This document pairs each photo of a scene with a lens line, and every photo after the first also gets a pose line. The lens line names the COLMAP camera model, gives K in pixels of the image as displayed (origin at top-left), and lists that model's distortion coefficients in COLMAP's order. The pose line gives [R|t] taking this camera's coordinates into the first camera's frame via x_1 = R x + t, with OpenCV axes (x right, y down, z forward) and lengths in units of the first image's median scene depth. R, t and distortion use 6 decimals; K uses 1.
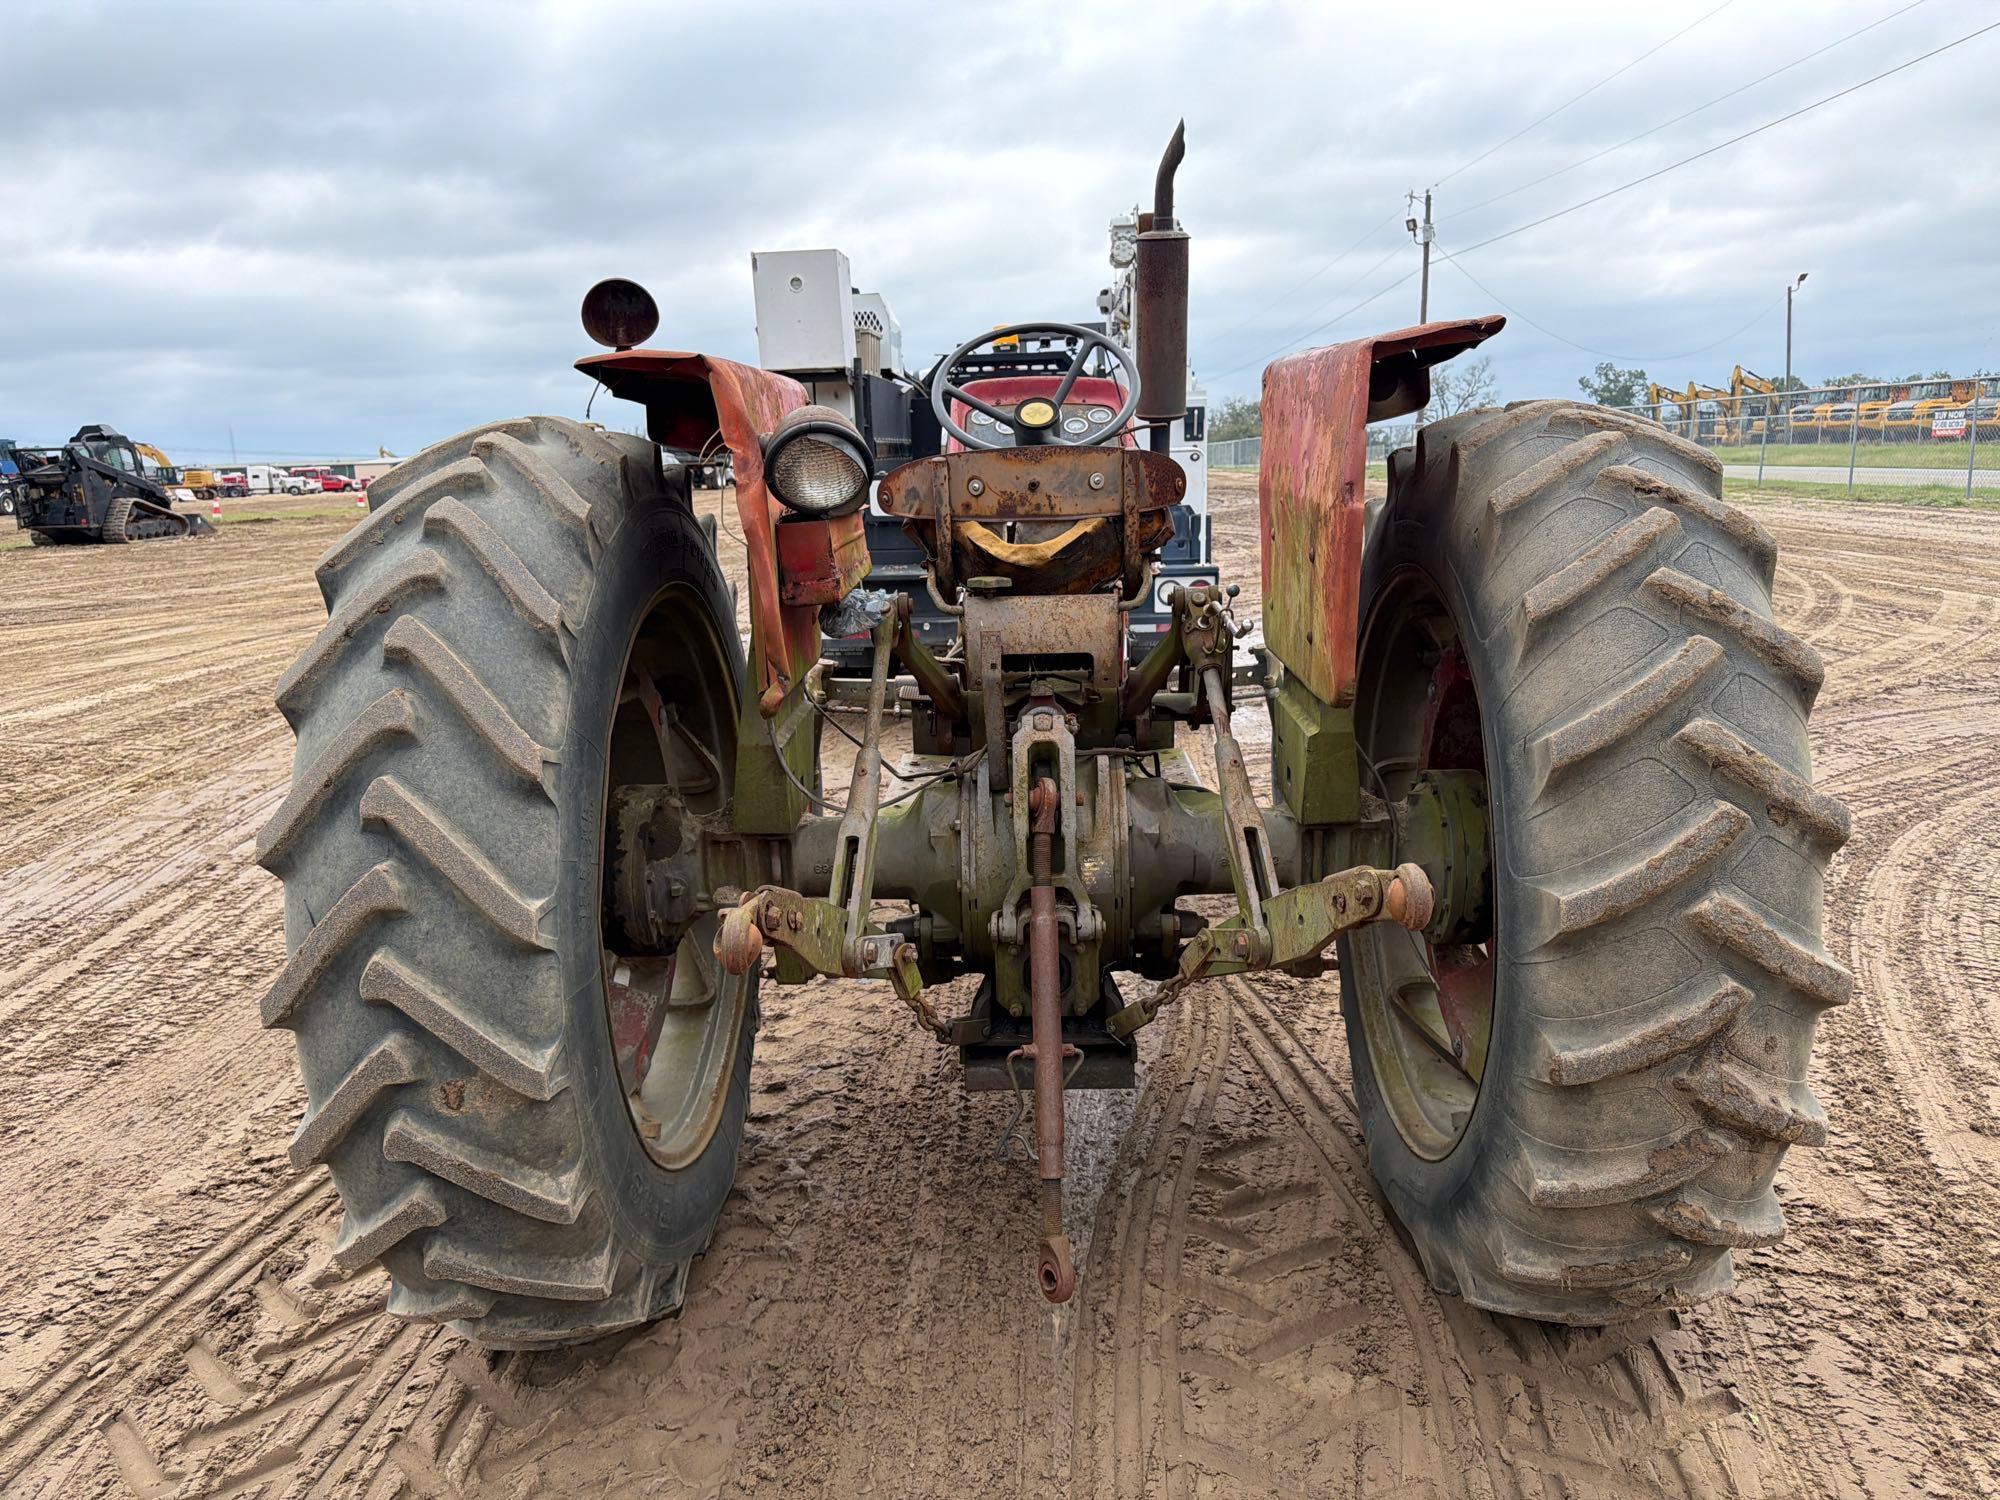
lens RADIAL K [[1427.4, 0, 1017.0], [0, 1427.4, 793.1], [0, 0, 1]] dist [0.022538, -0.023844]
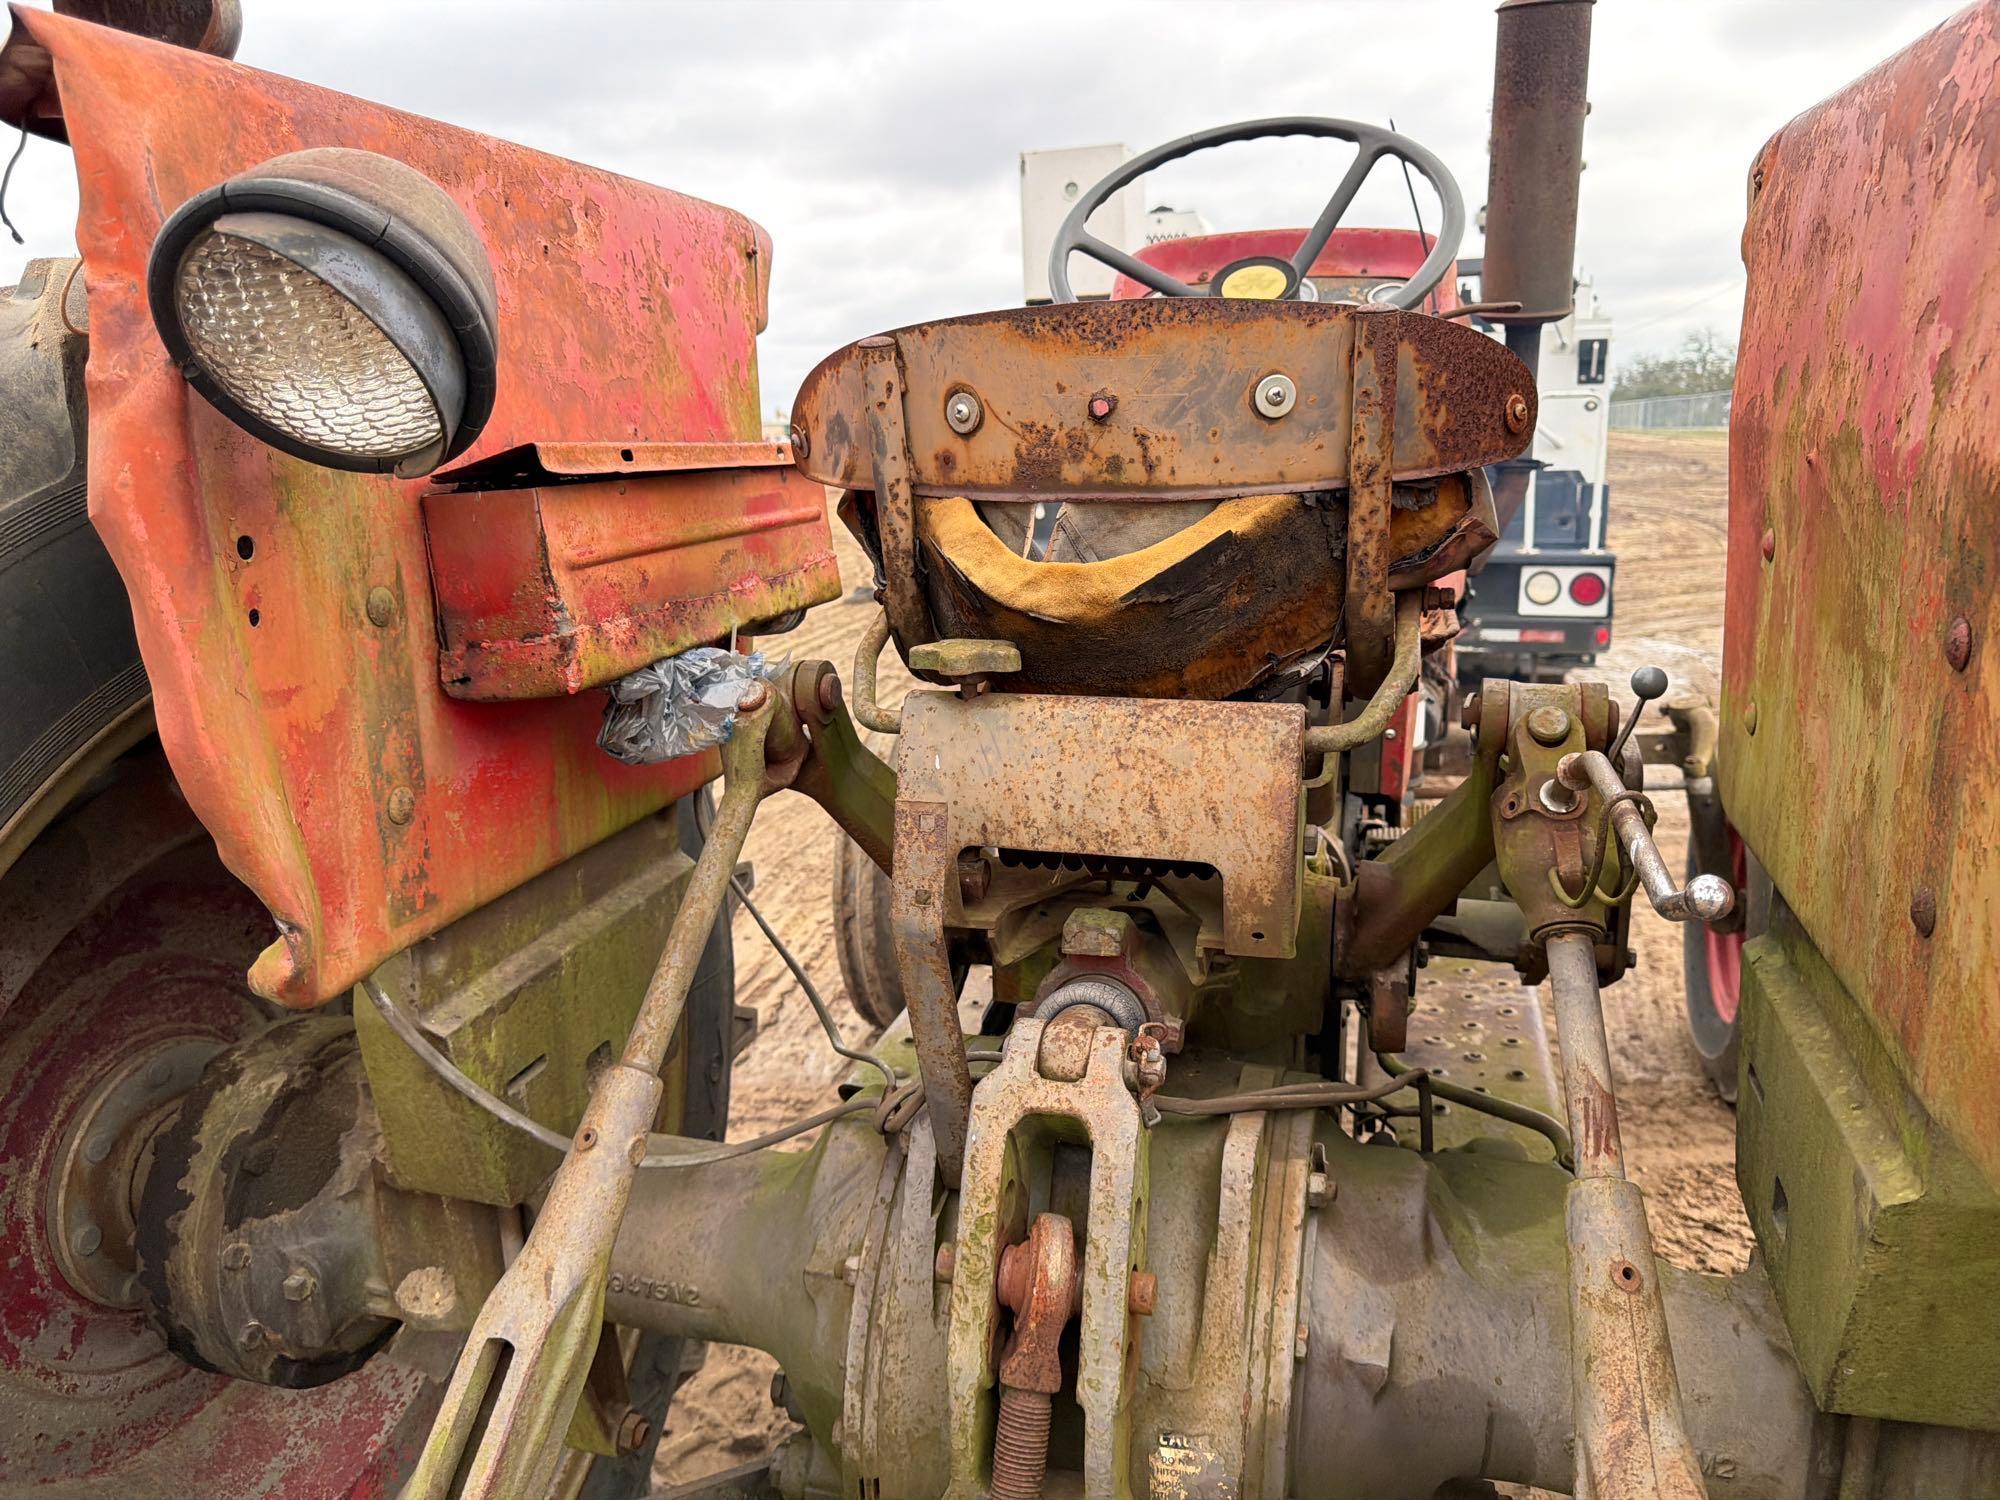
lens RADIAL K [[1427.4, 0, 980.4], [0, 1427.4, 728.6], [0, 0, 1]] dist [0.022538, -0.023844]
pose [[0.961803, 0.061342, -0.266781, 0.086675], [-0.066084, 0.997775, -0.008824, -0.122740], [0.265646, 0.026117, 0.963717, 0.617885]]
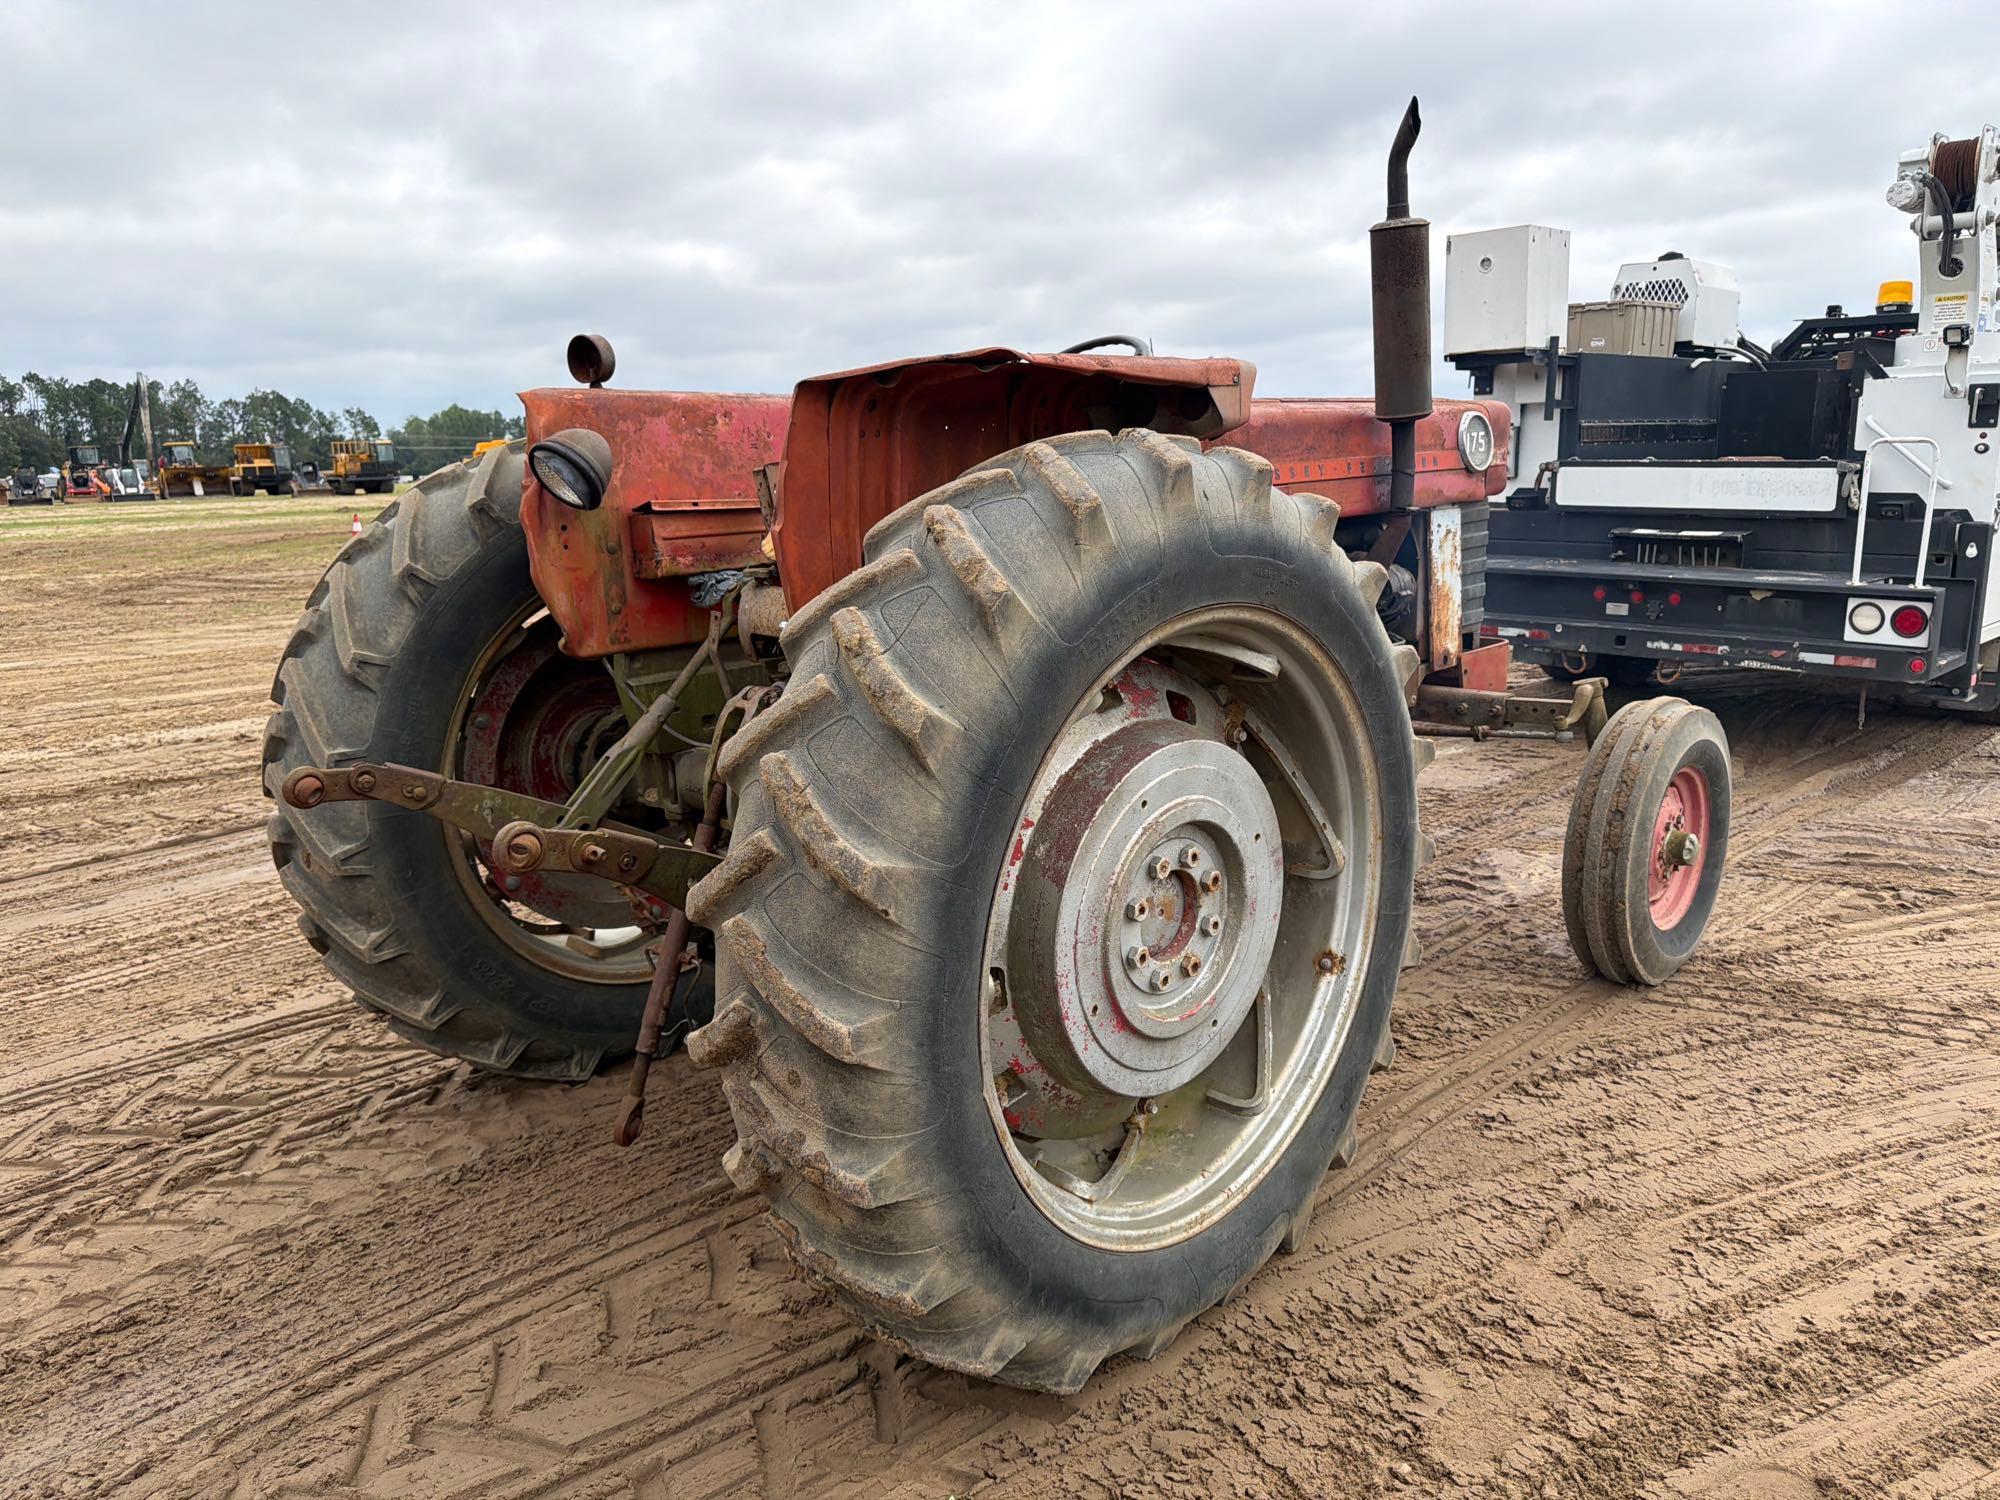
lens RADIAL K [[1427.4, 0, 1018.4], [0, 1427.4, 754.0], [0, 0, 1]] dist [0.022538, -0.023844]
pose [[0.727308, 0.160385, -0.667308, 0.903627], [-0.163345, 0.984823, 0.058667, -0.102382], [0.666590, 0.066332, 0.742468, 0.273745]]
